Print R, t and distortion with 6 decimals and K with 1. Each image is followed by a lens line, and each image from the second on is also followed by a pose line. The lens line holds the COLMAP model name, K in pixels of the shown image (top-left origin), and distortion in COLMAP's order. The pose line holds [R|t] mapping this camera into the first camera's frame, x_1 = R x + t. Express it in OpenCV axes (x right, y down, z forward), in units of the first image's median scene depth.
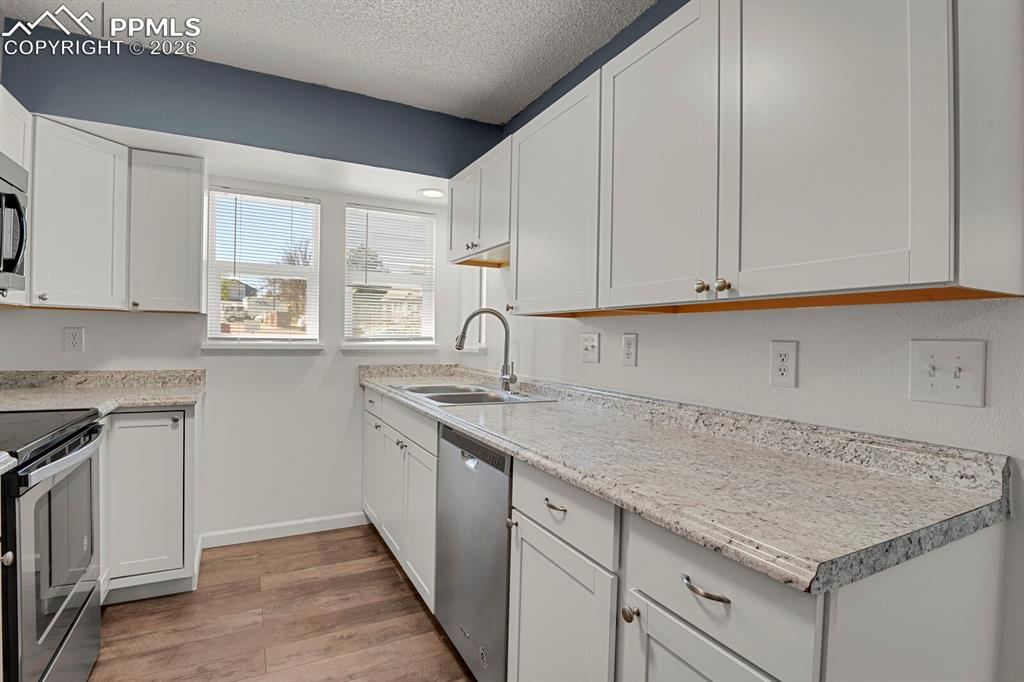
lens RADIAL K [[504.2, 0, 513.6], [0, 504.2, 341.2], [0, 0, 1]] dist [-0.036674, -0.000642]
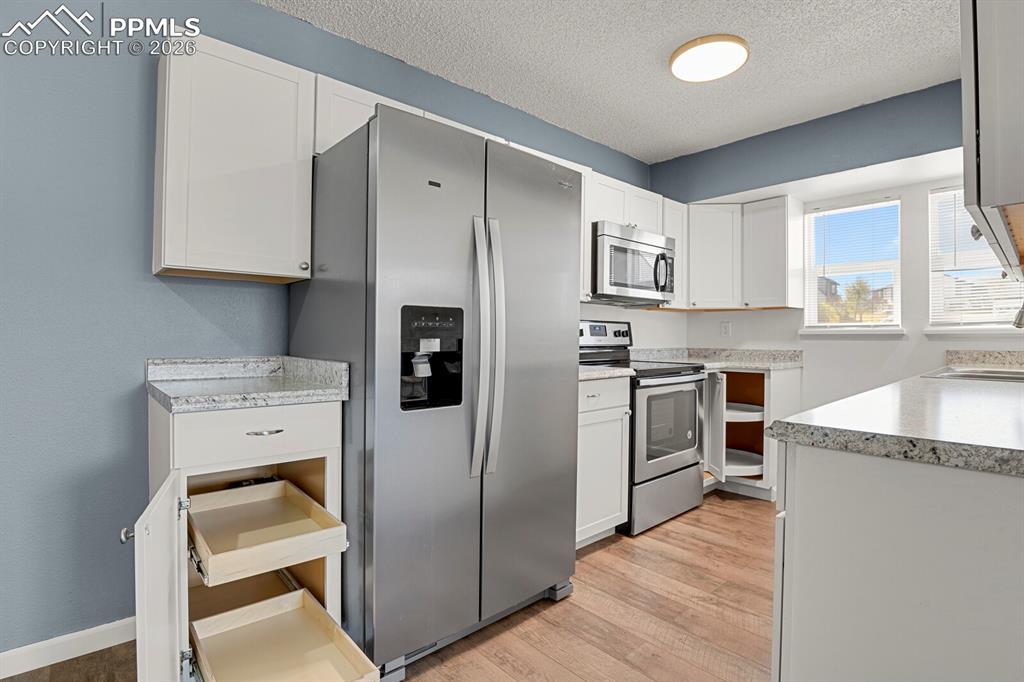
lens RADIAL K [[504.2, 0, 514.9], [0, 504.2, 337.7], [0, 0, 1]] dist [-0.036674, -0.000642]
pose [[0.236500, -0.014271, -0.971527, 0.498385], [-0.001927, 0.999883, -0.015157, 0.046649], [0.971630, 0.005456, 0.236445, -0.059424]]
